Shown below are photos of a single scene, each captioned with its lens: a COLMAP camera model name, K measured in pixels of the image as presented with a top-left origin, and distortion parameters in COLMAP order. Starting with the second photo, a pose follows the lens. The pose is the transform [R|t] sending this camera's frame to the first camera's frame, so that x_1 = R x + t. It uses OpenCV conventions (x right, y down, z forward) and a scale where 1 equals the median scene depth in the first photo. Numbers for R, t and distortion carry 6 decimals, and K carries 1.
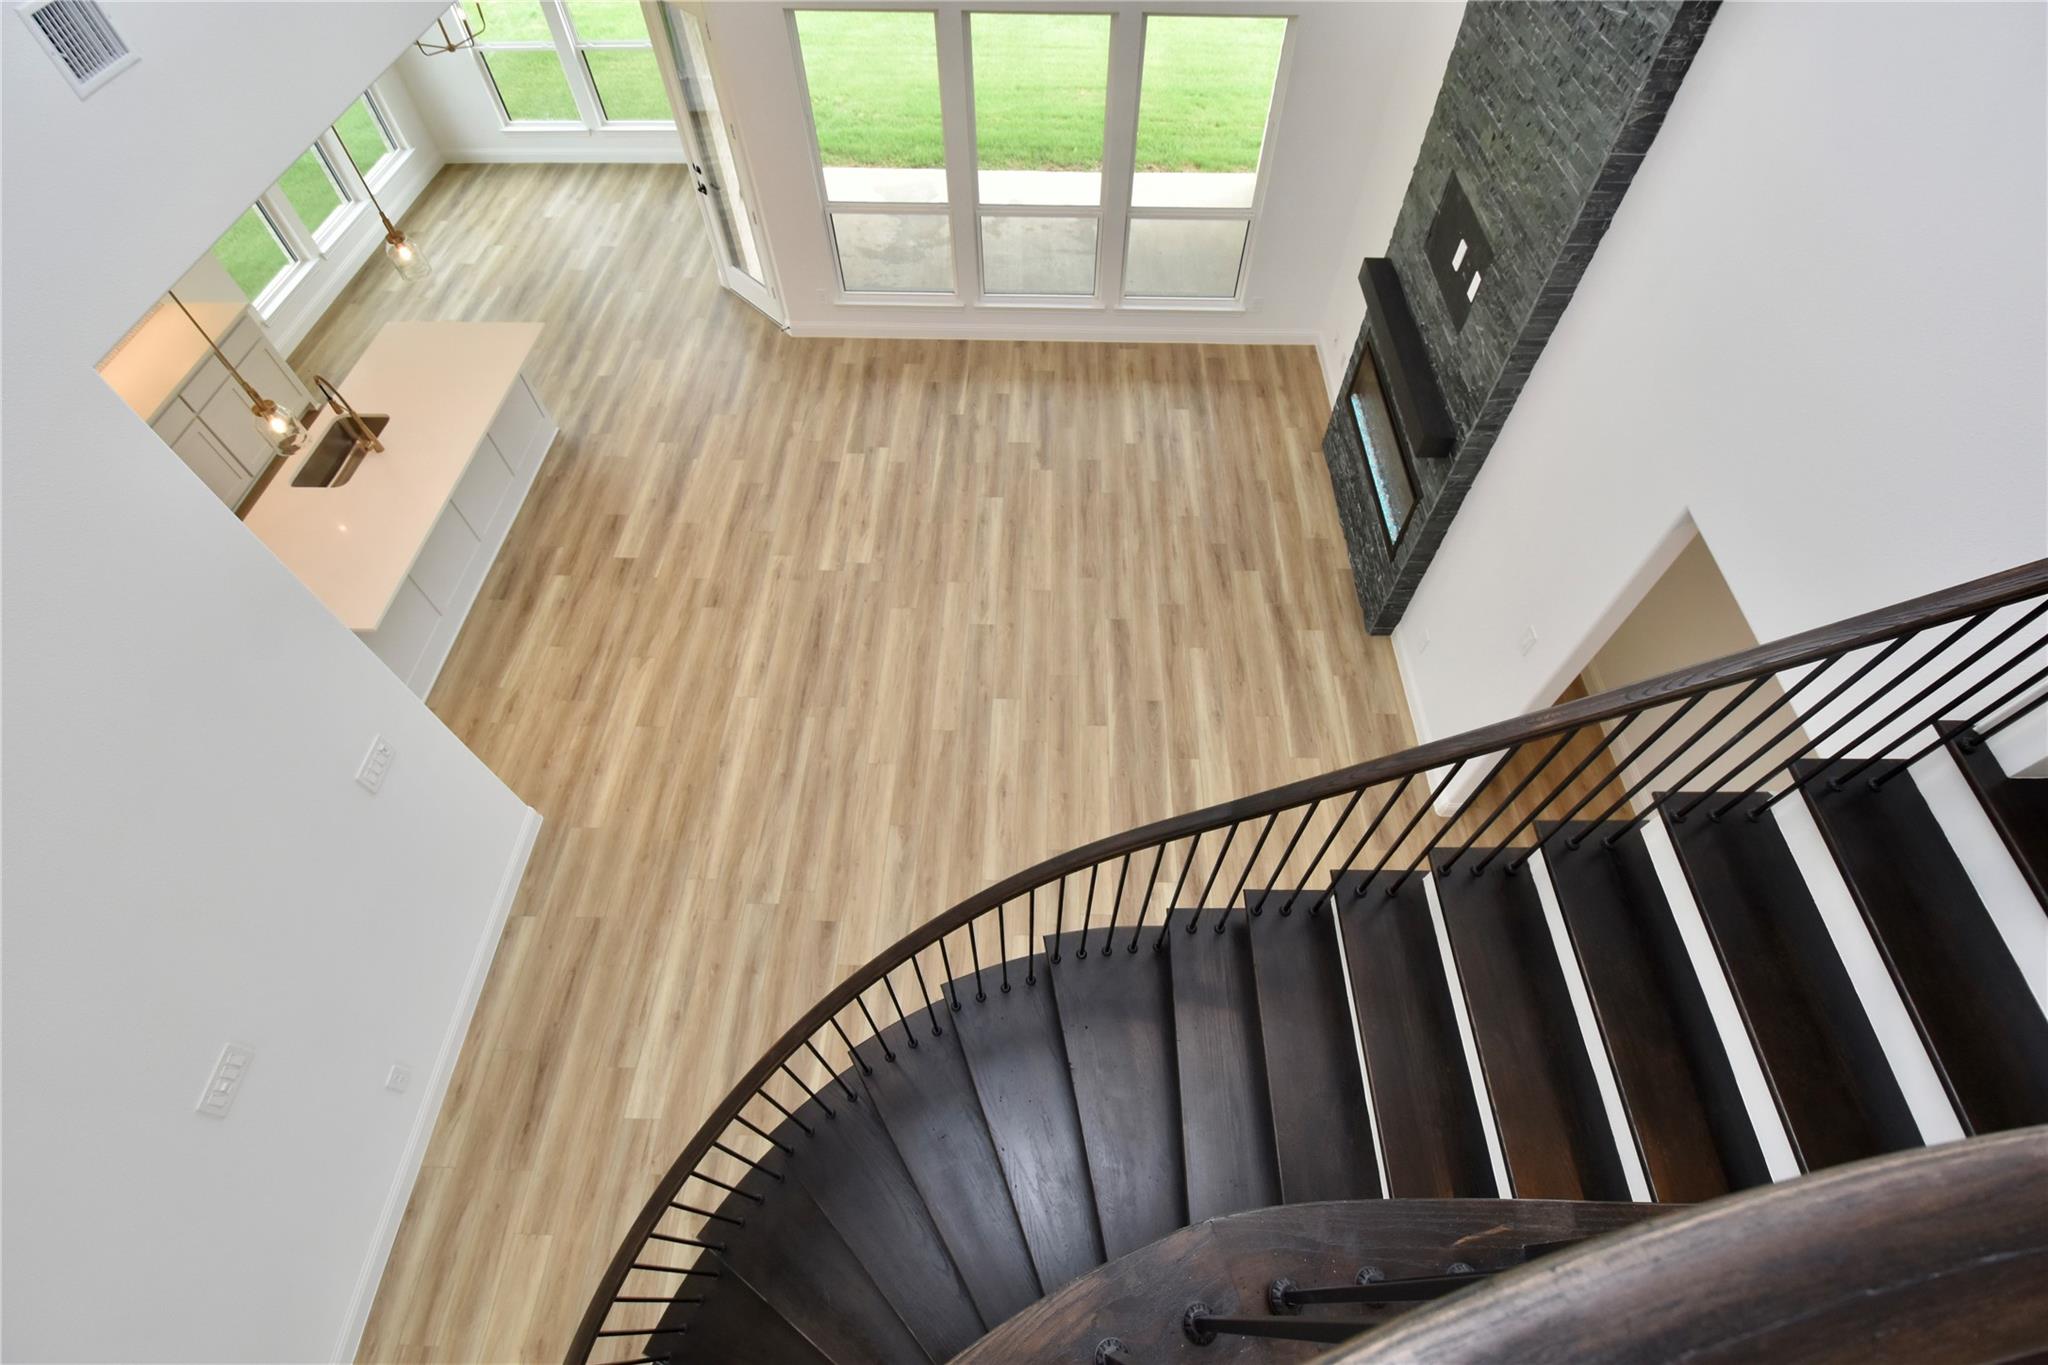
lens RADIAL K [[897.9, 0, 1036.3], [0, 897.9, 687.4], [0, 0, 1]] dist [0.018473, -0.025931]
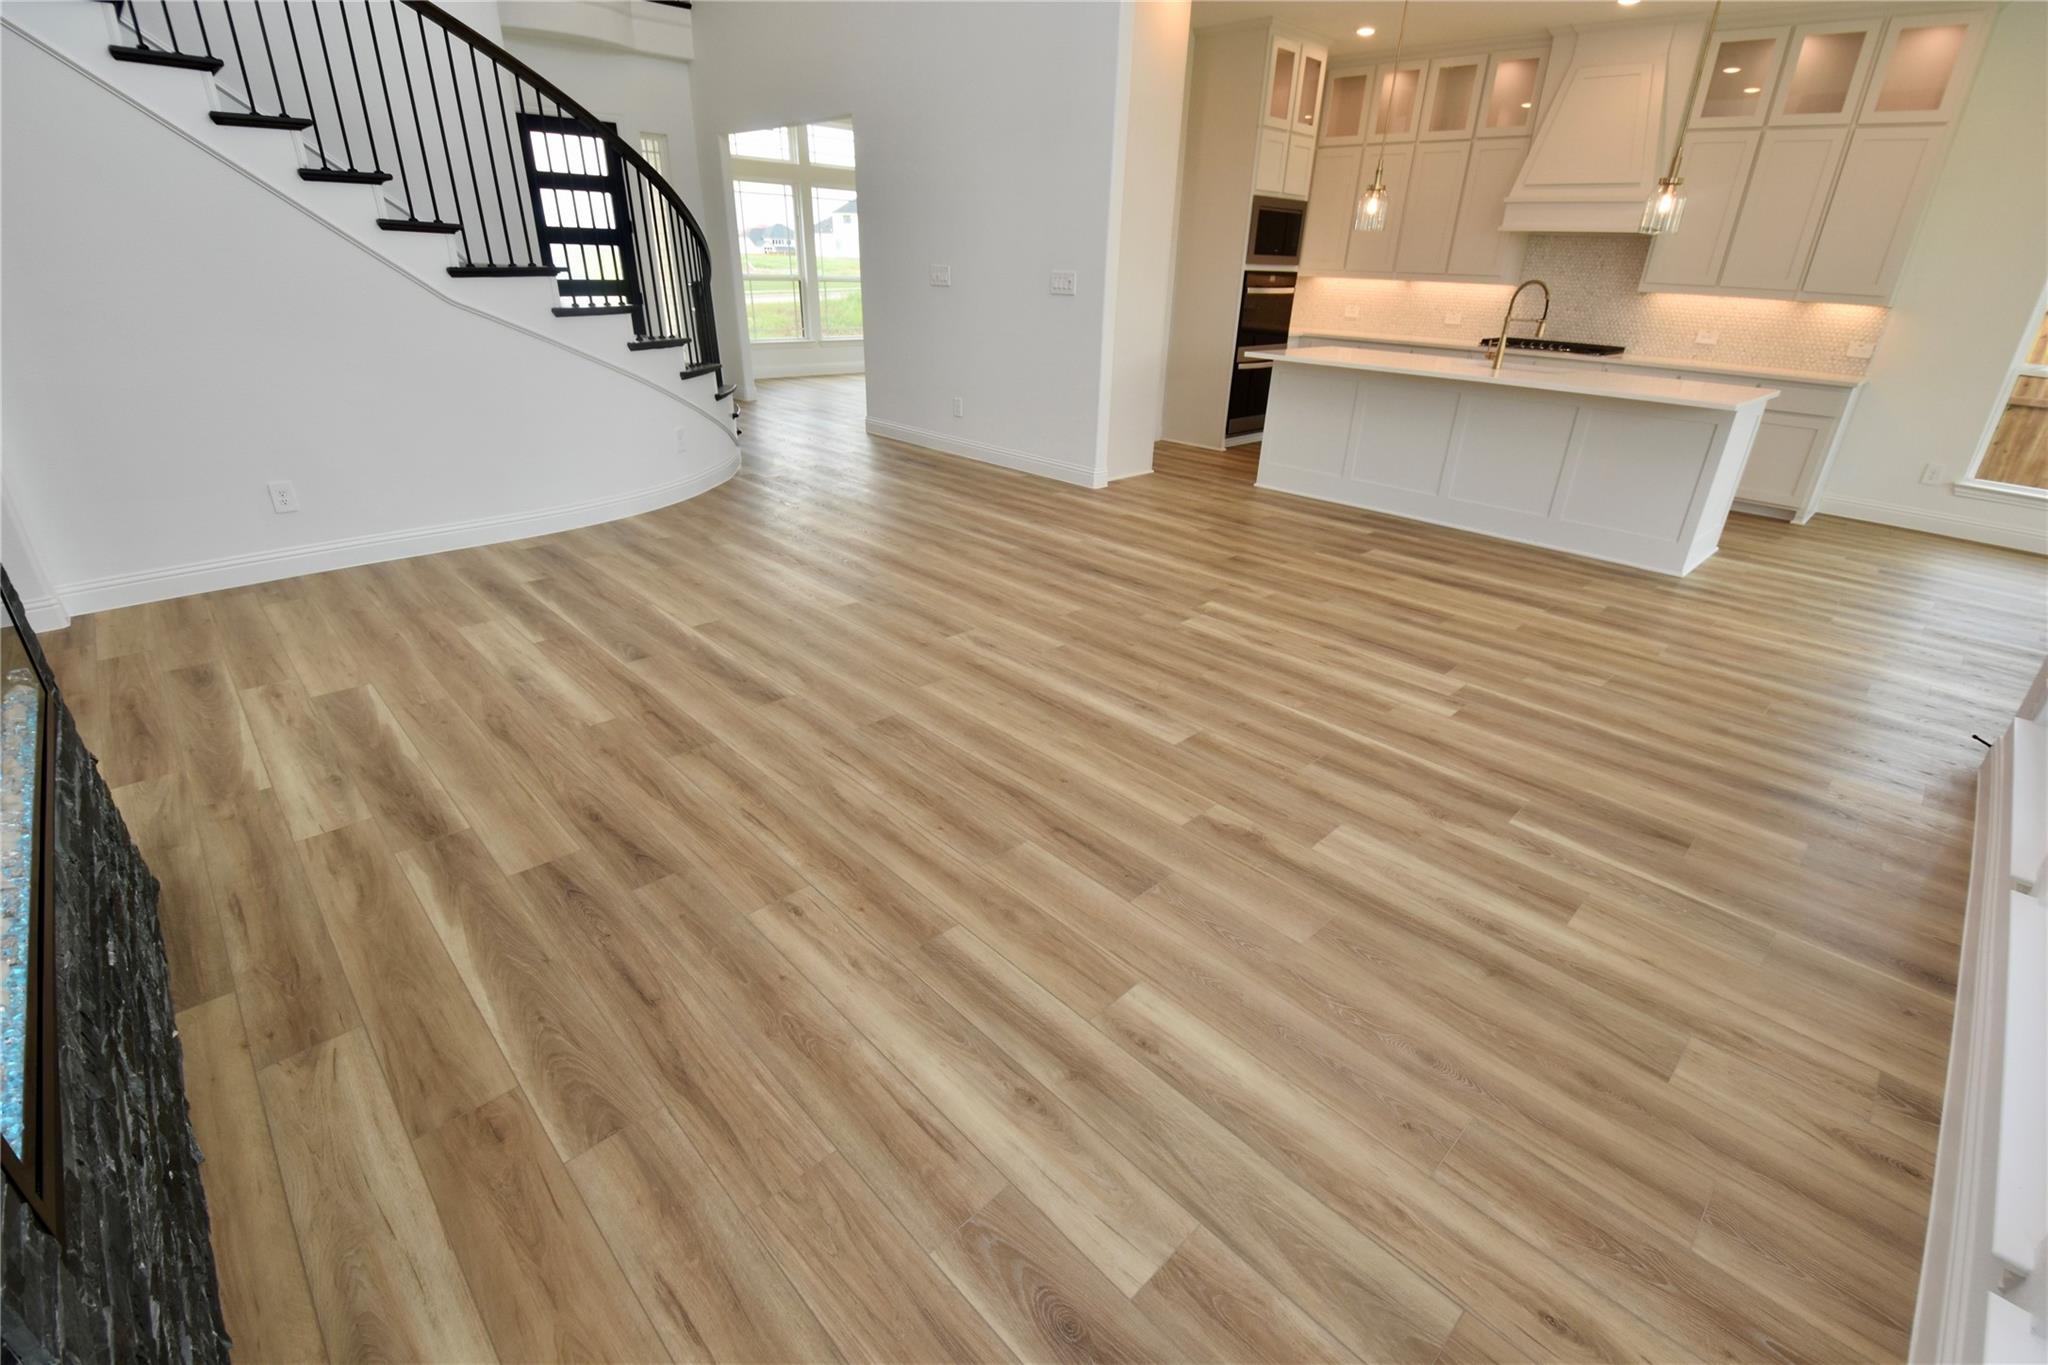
lens RADIAL K [[897.9, 0, 1036.3], [0, 897.9, 687.4], [0, 0, 1]] dist [0.018473, -0.025931]
pose [[-0.701552, 0.283077, -0.653982, 0.319165], [-0.603872, 0.251115, 0.756492, -0.557114], [0.378371, 0.925639, -0.005228, 1.030102]]
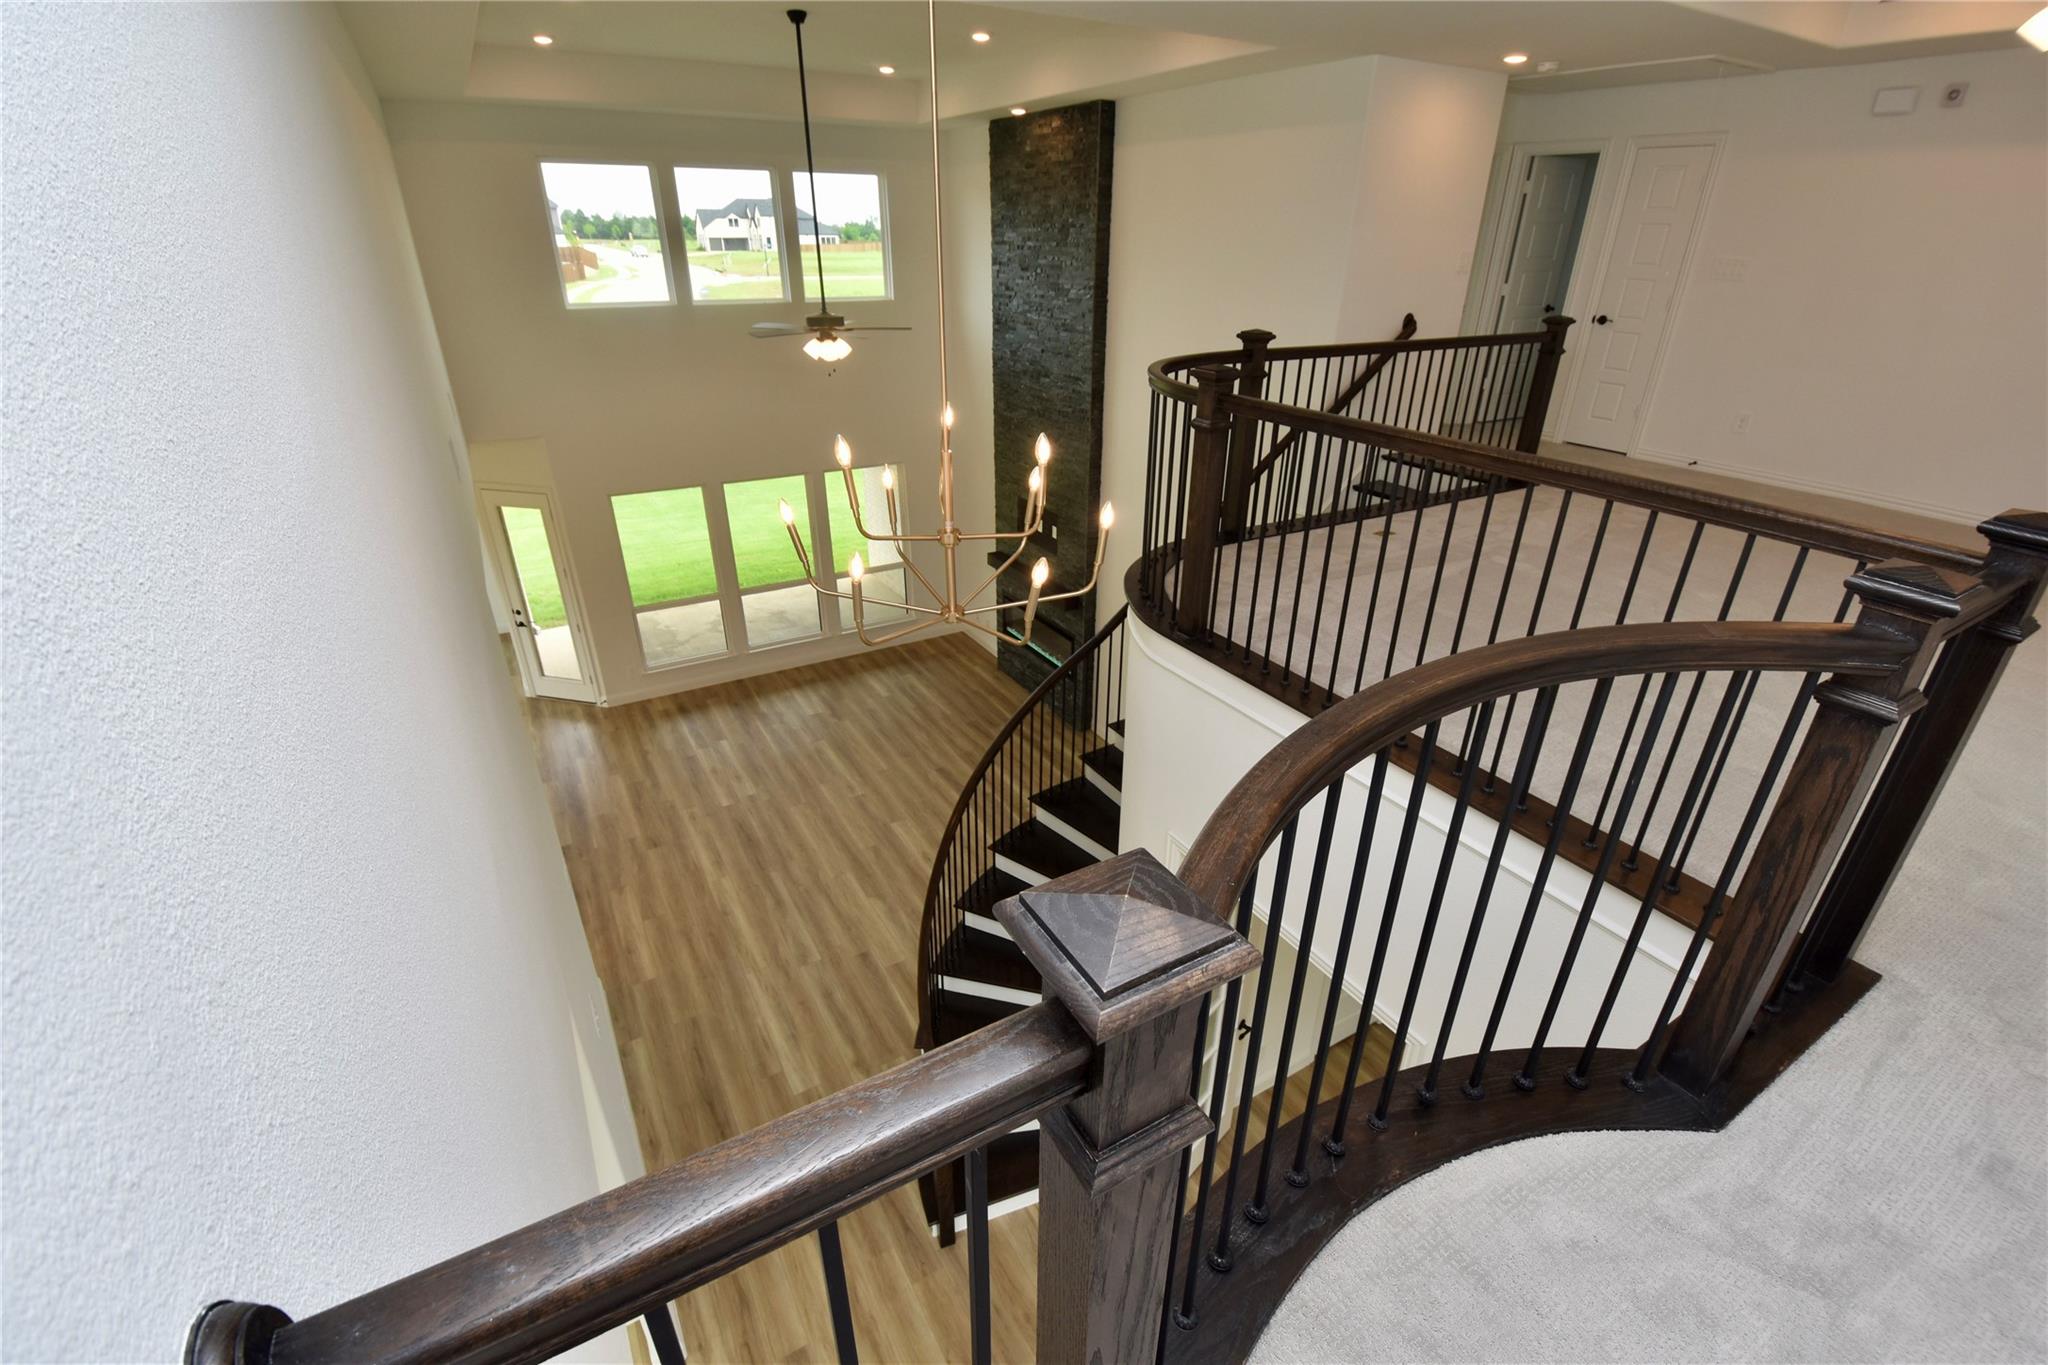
lens RADIAL K [[897.9, 0, 1036.3], [0, 897.9, 687.4], [0, 0, 1]] dist [0.018473, -0.025931]
pose [[0.851599, -0.234634, 0.468750, -0.440177], [0.430241, 0.823703, -0.369331, 0.434660], [-0.299453, 0.516197, 0.802414, -0.333591]]
